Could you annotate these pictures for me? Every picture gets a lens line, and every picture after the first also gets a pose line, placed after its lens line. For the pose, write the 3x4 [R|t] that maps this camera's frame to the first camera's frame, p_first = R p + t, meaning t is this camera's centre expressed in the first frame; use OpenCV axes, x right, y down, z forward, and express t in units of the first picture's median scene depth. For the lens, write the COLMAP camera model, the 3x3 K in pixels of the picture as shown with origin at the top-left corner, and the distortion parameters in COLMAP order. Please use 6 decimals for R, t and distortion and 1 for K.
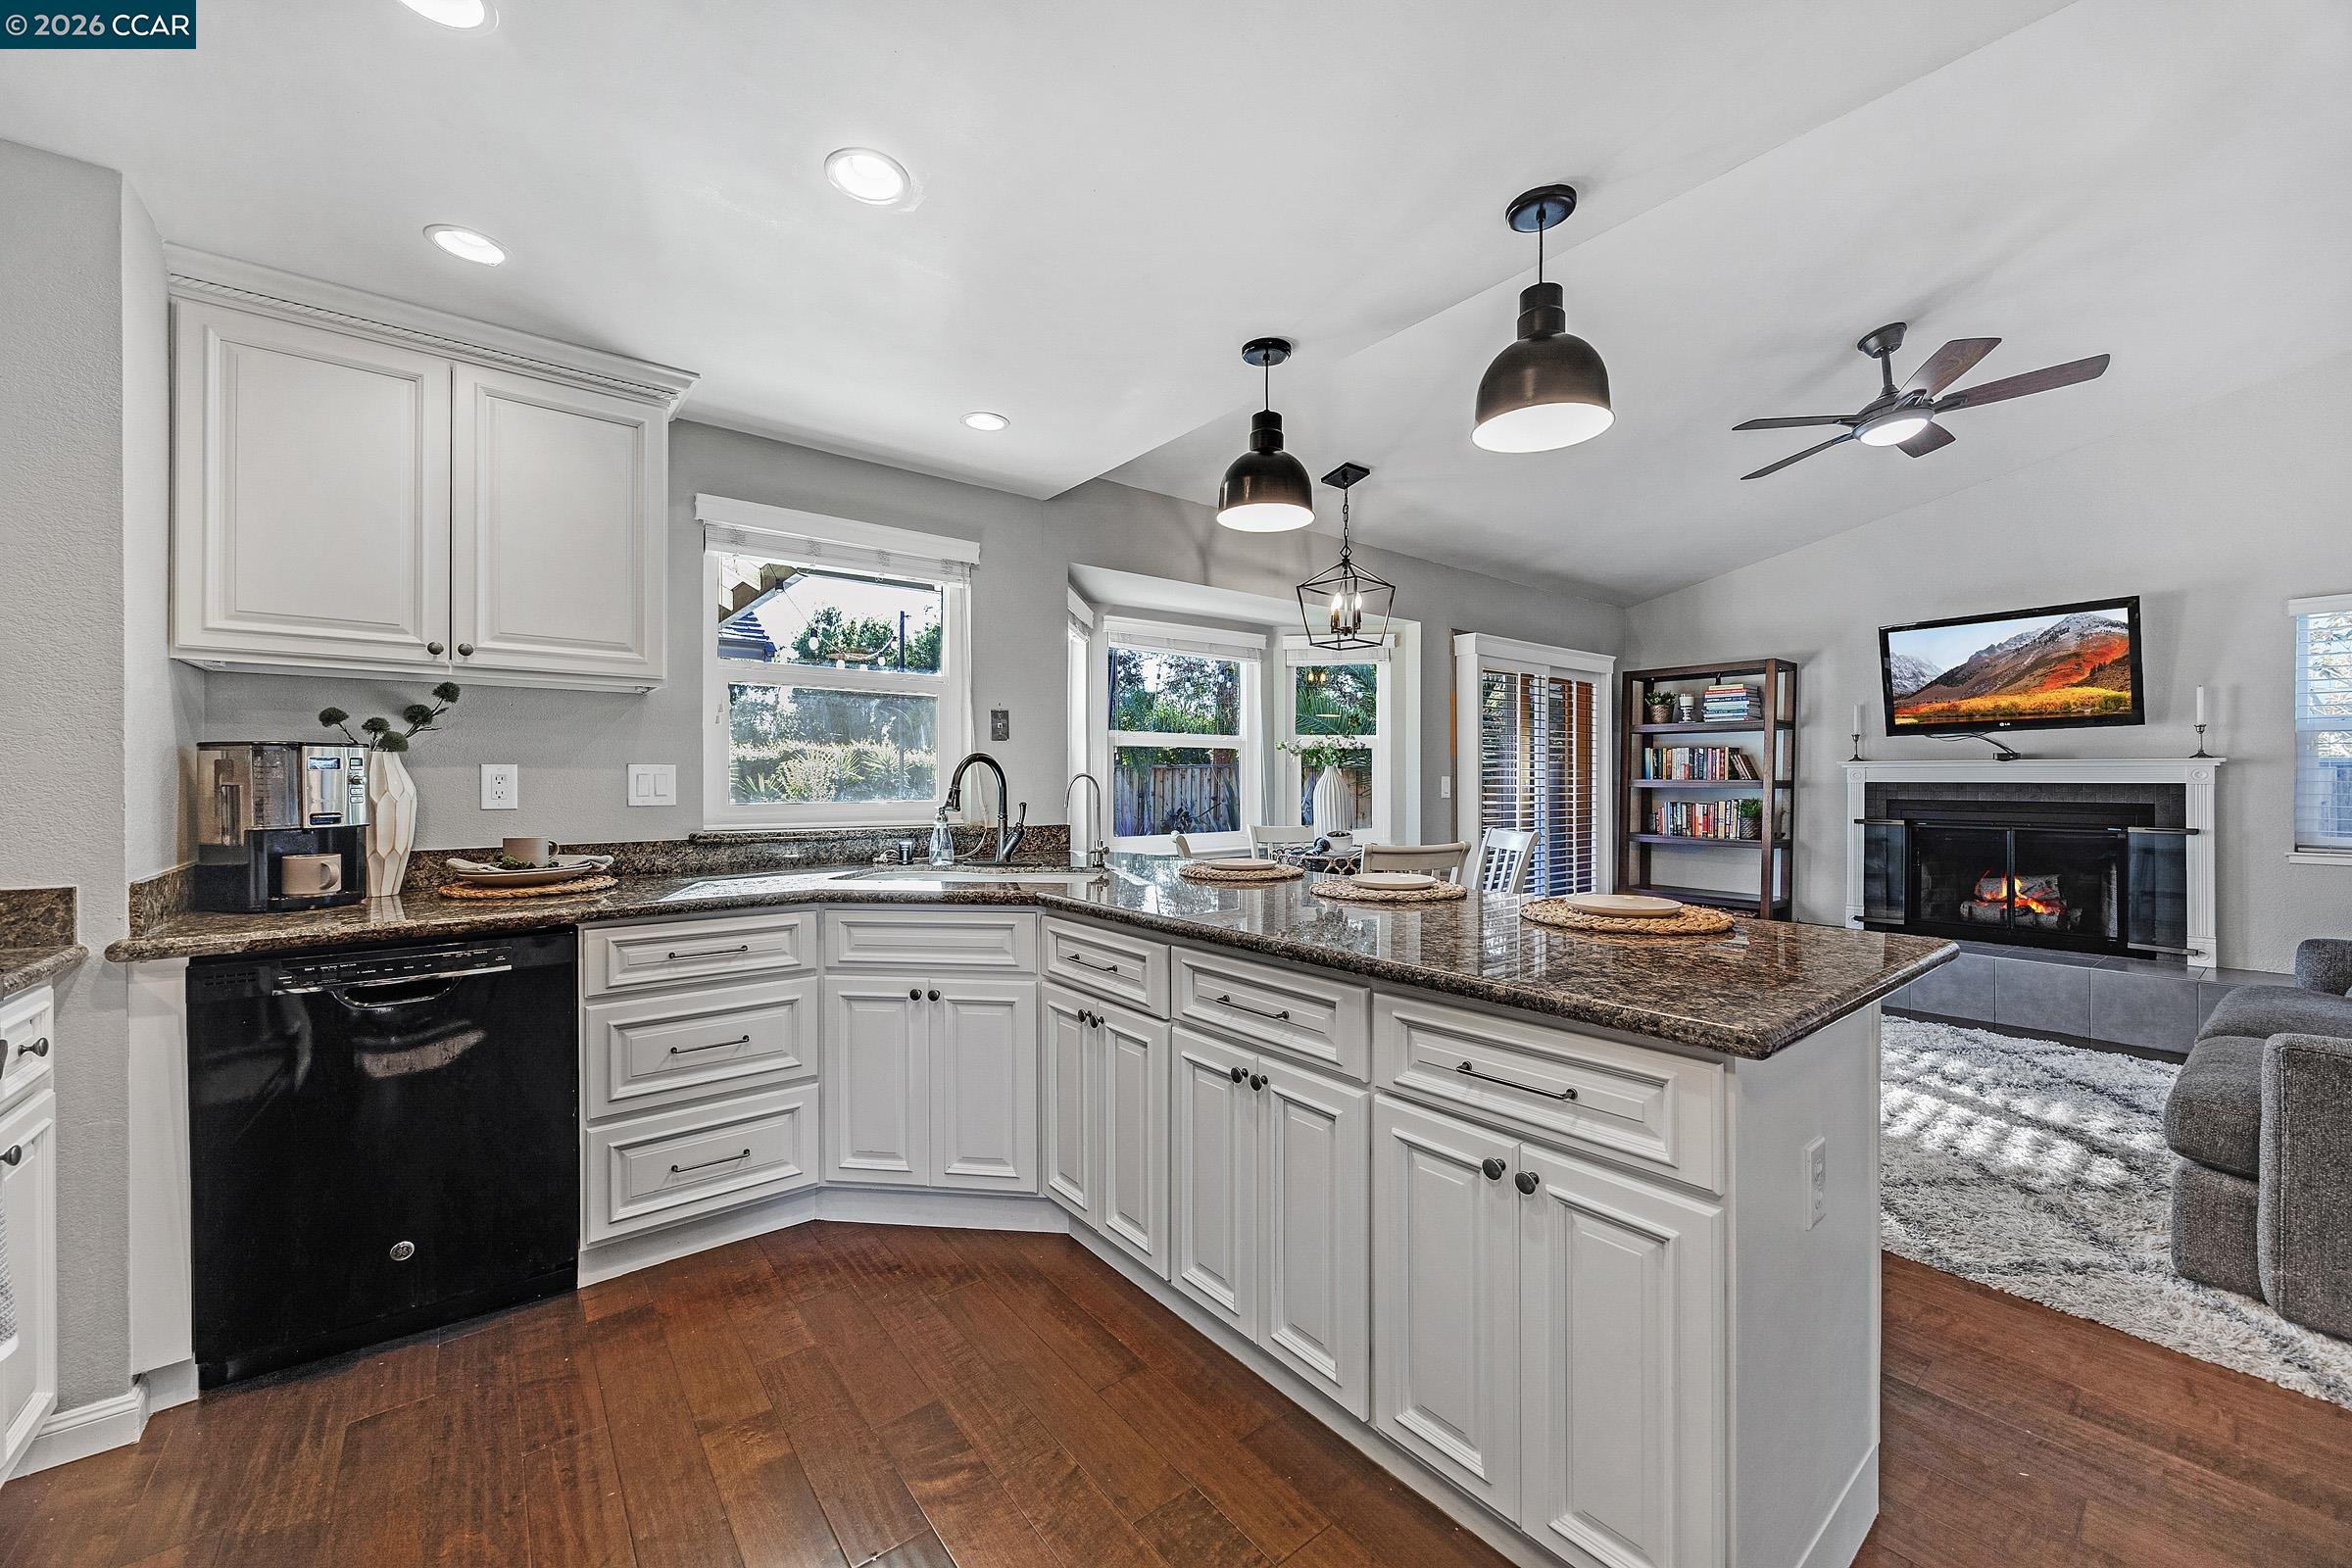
lens RADIAL K [[918.9, 0, 1181.3], [0, 918.9, 779.1], [0, 0, 1]] dist [0.002097, 0.000252]
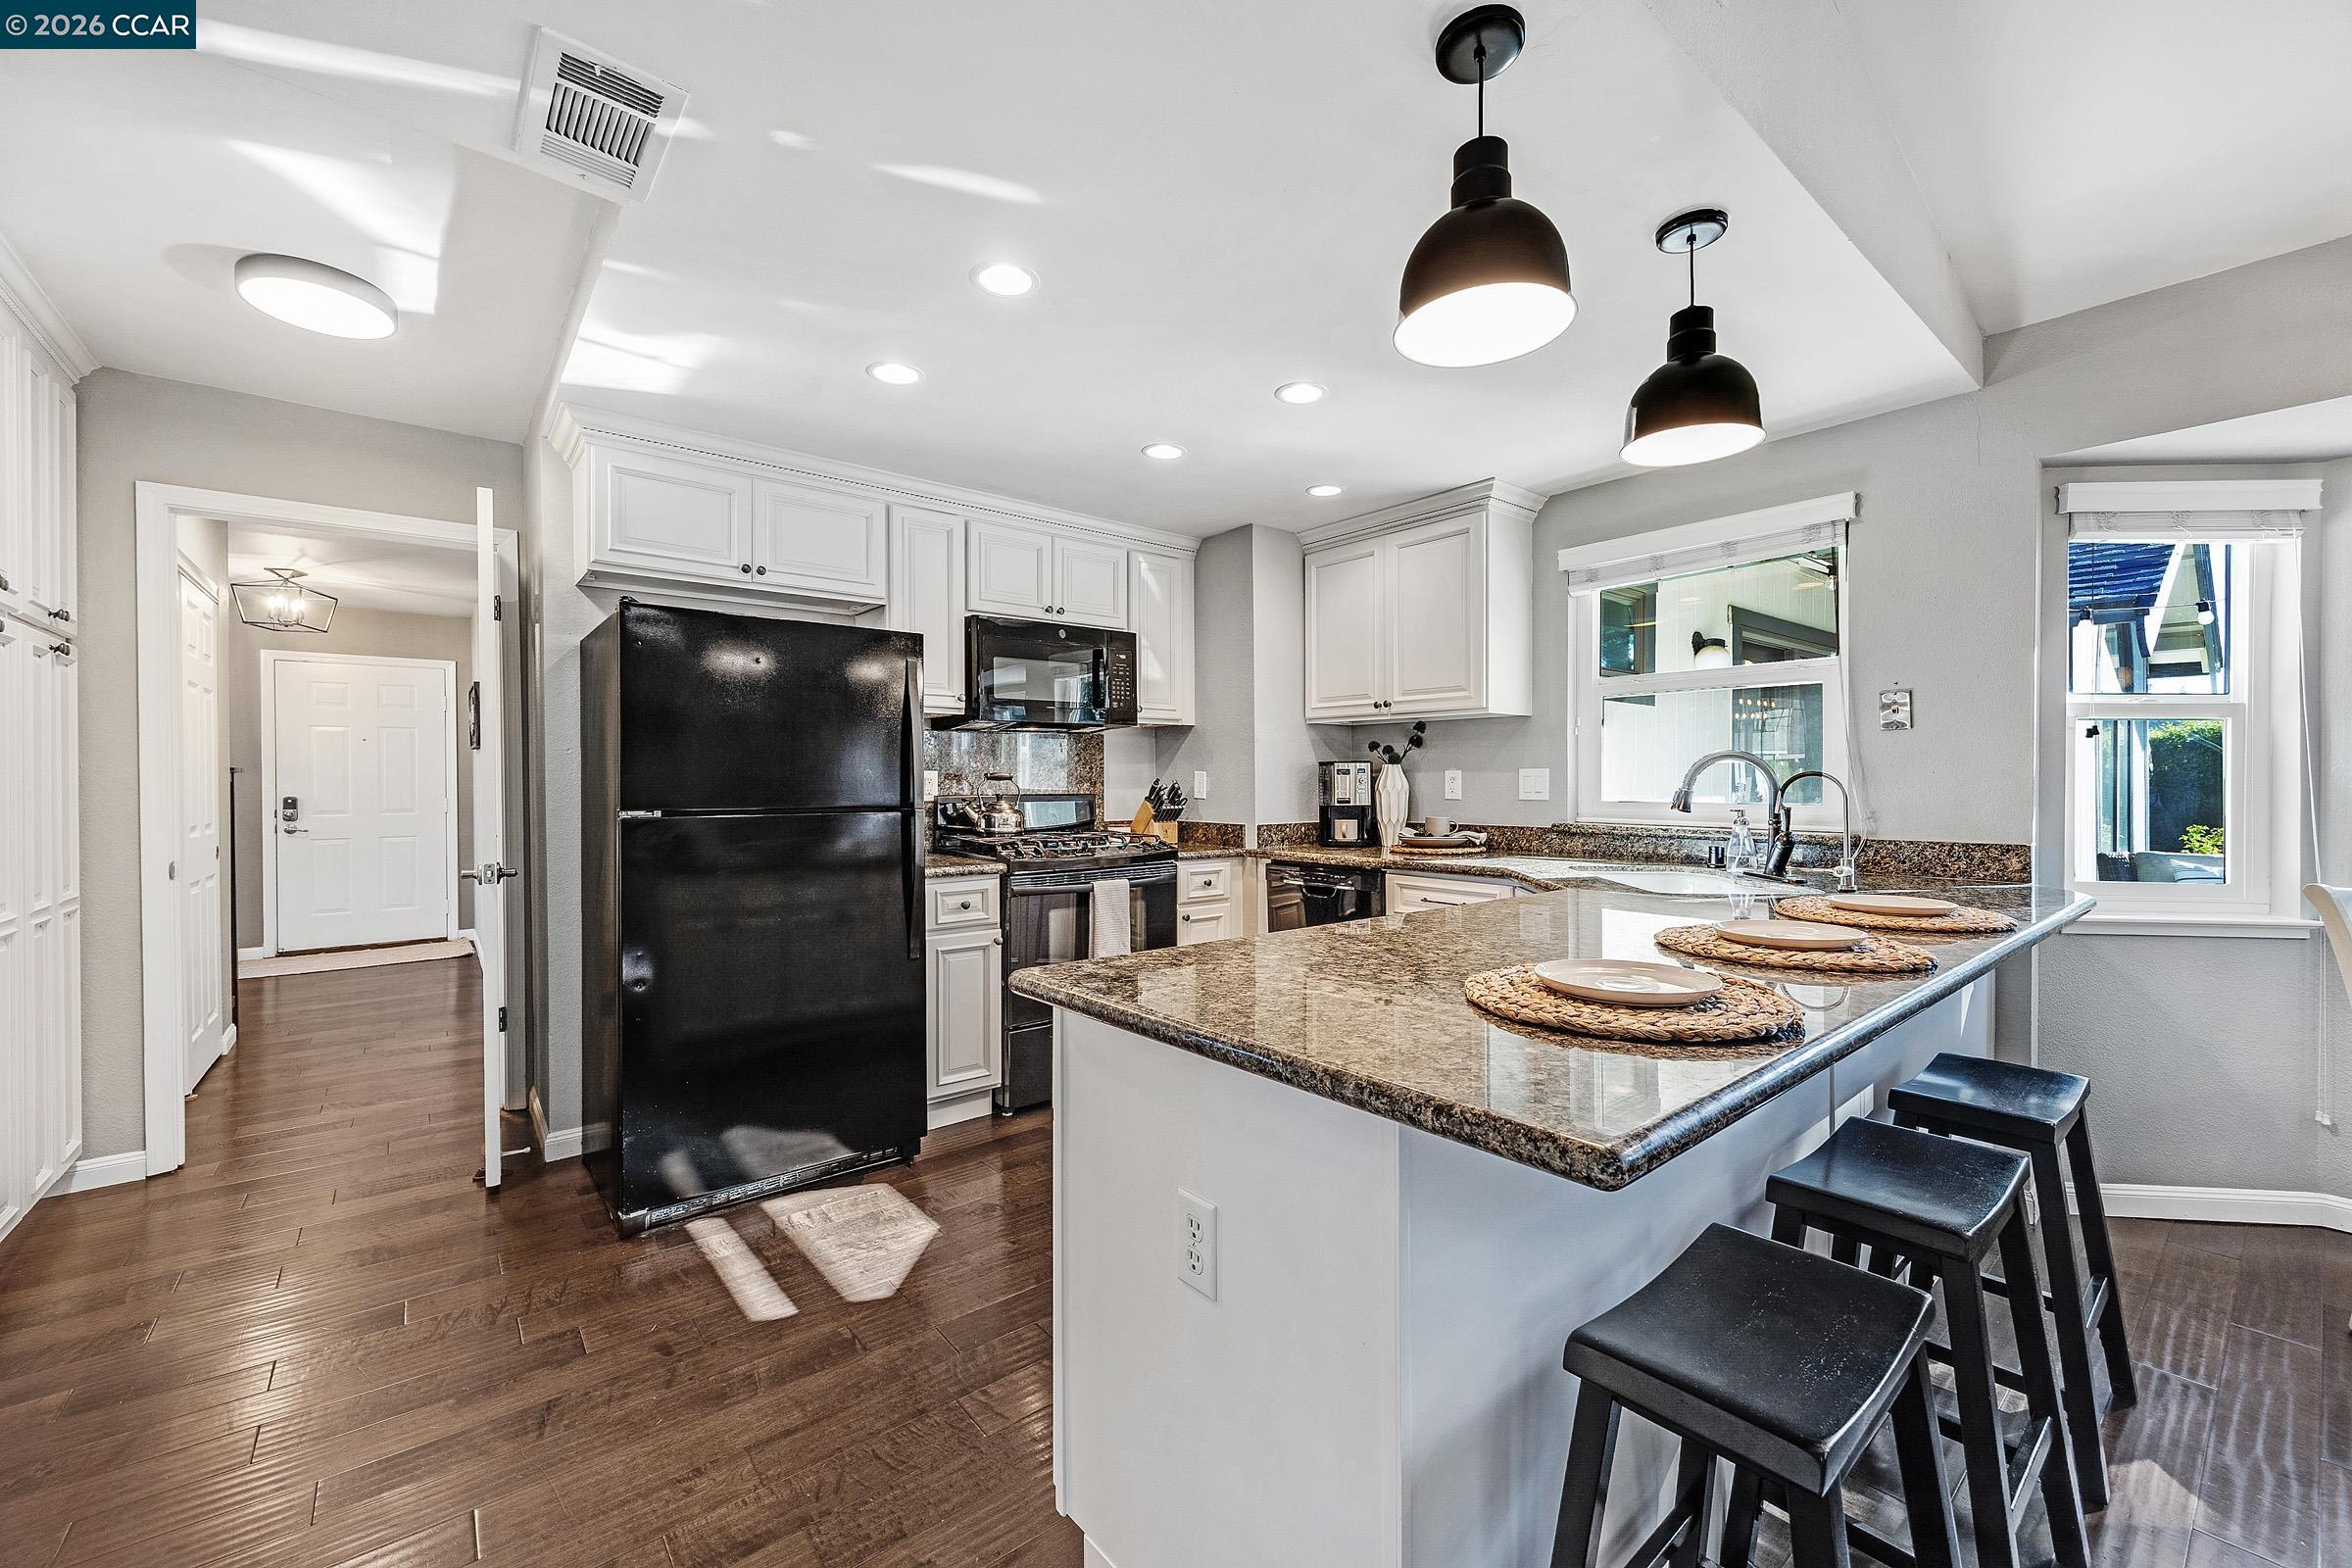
lens RADIAL K [[918.9, 0, 1181.3], [0, 918.9, 779.1], [0, 0, 1]] dist [0.002097, 0.000252]
pose [[0.017863, -0.003213, -0.999835, 0.400750], [0.000605, 0.999995, -0.003202, 0.001793], [0.999840, -0.000548, 0.017865, 0.263548]]
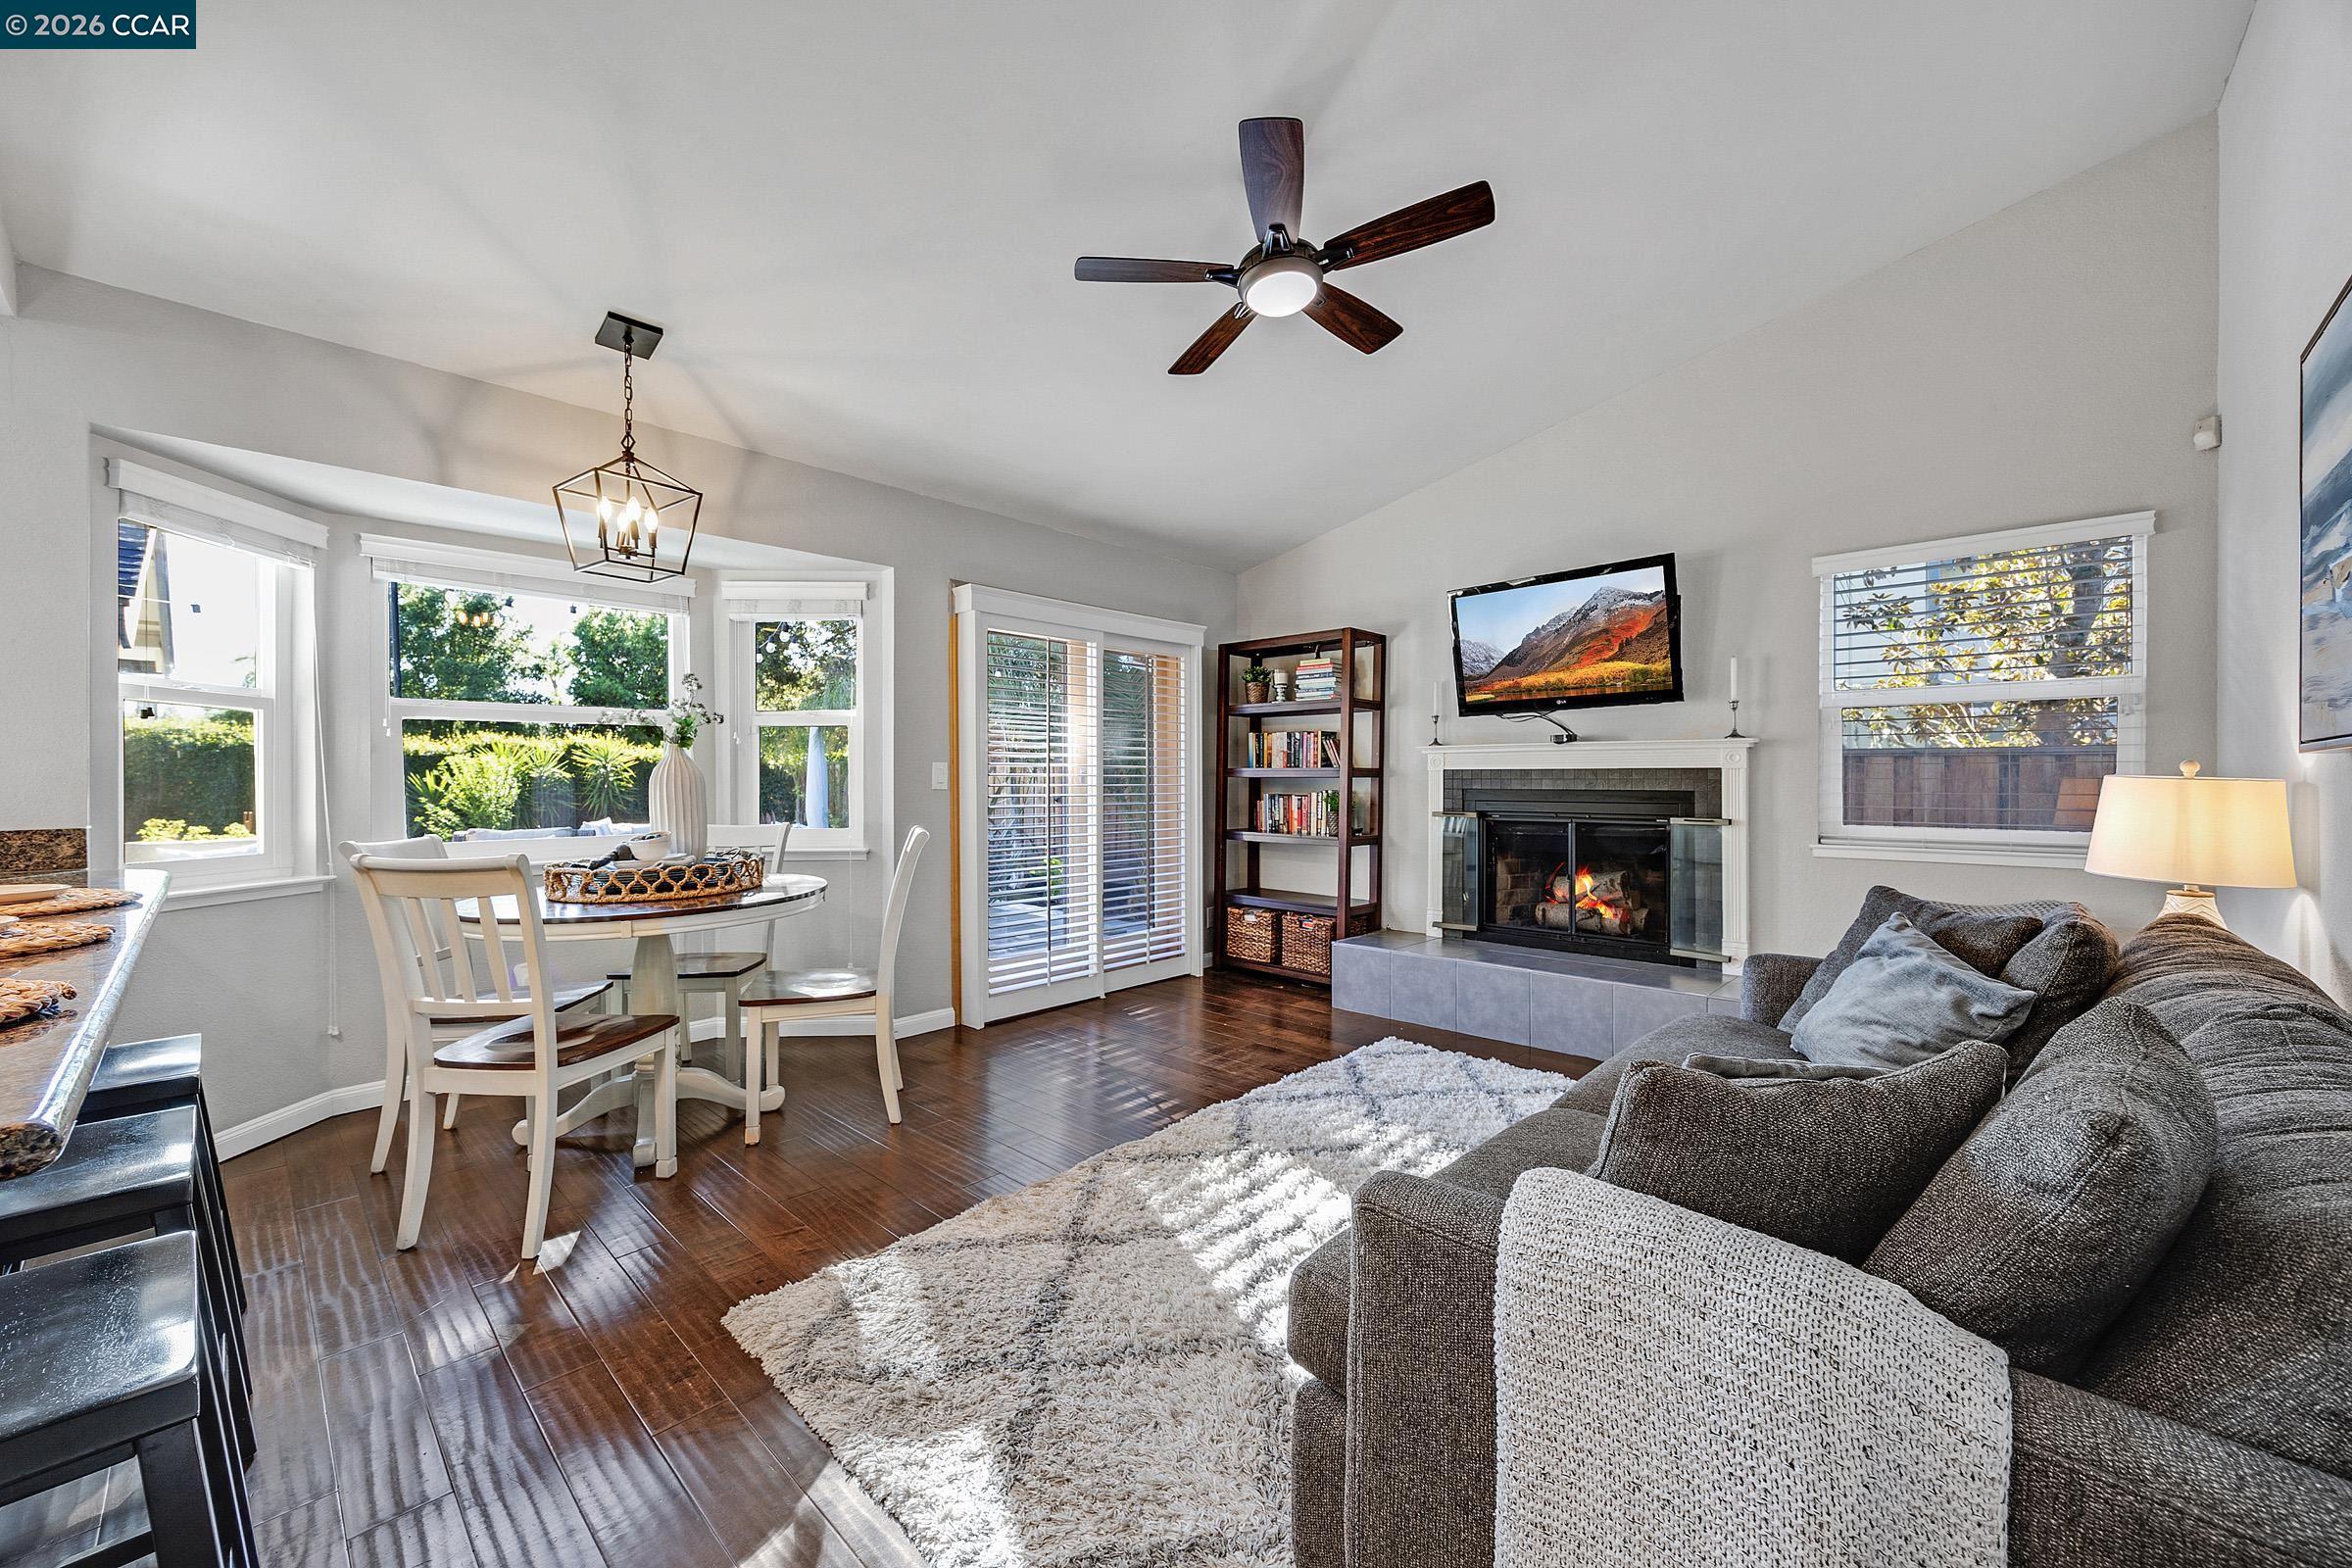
lens RADIAL K [[909.4, 0, 1184.4], [0, 909.4, 785.1], [0, 0, 1]] dist [-0.001038, -0.000191]
pose [[0.989226, -0.003437, 0.146357, 0.400003], [0.002347, 0.999968, 0.007622, 0.011894], [-0.146379, -0.007196, 0.989202, 0.189446]]
